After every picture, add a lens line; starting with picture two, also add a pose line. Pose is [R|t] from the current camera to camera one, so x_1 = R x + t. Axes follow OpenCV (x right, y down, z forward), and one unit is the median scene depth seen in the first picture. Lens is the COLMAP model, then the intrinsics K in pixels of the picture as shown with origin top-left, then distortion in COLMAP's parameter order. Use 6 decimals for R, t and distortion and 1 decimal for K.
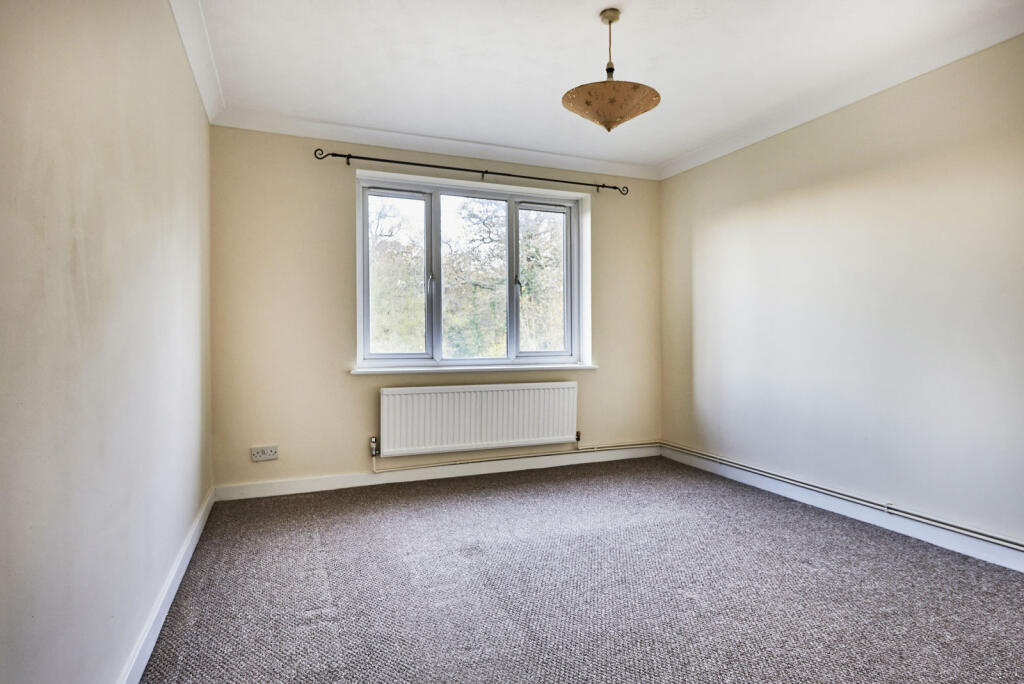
lens RADIAL K [[565.7, 0, 533.9], [0, 565.7, 351.9], [0, 0, 1]] dist [-0.004968, -0.002031]
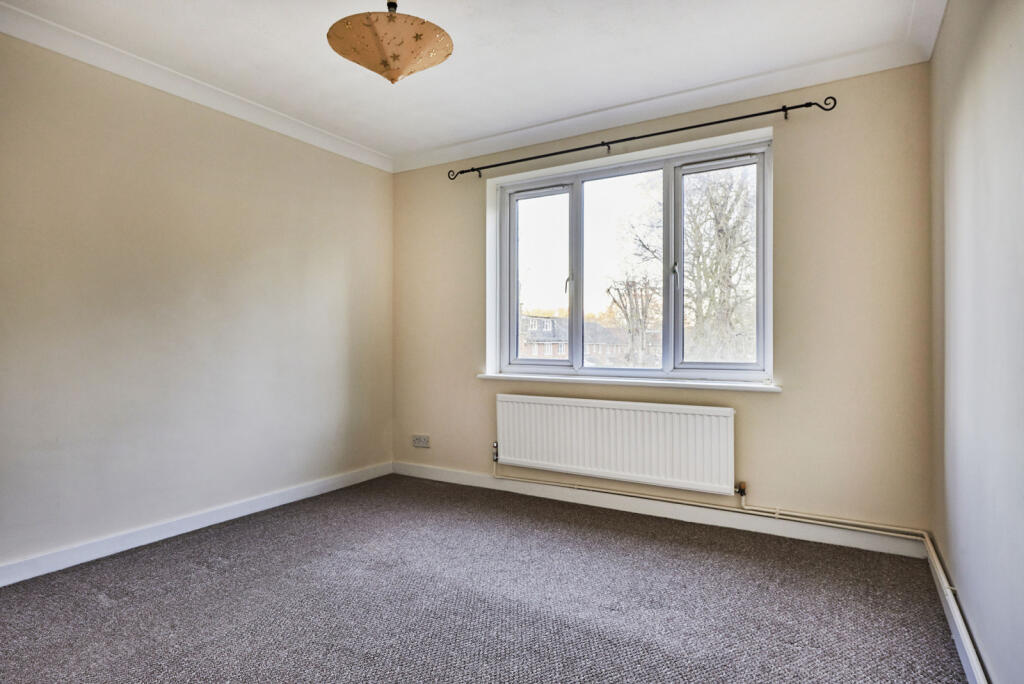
lens RADIAL K [[565.7, 0, 503.2], [0, 565.7, 357.7], [0, 0, 1]] dist [-0.004968, -0.002031]
pose [[0.569076, 0.023217, -0.821957, 0.511563], [-0.025345, 0.999622, 0.010689, -0.009736], [0.821894, 0.014750, 0.569450, 0.407350]]
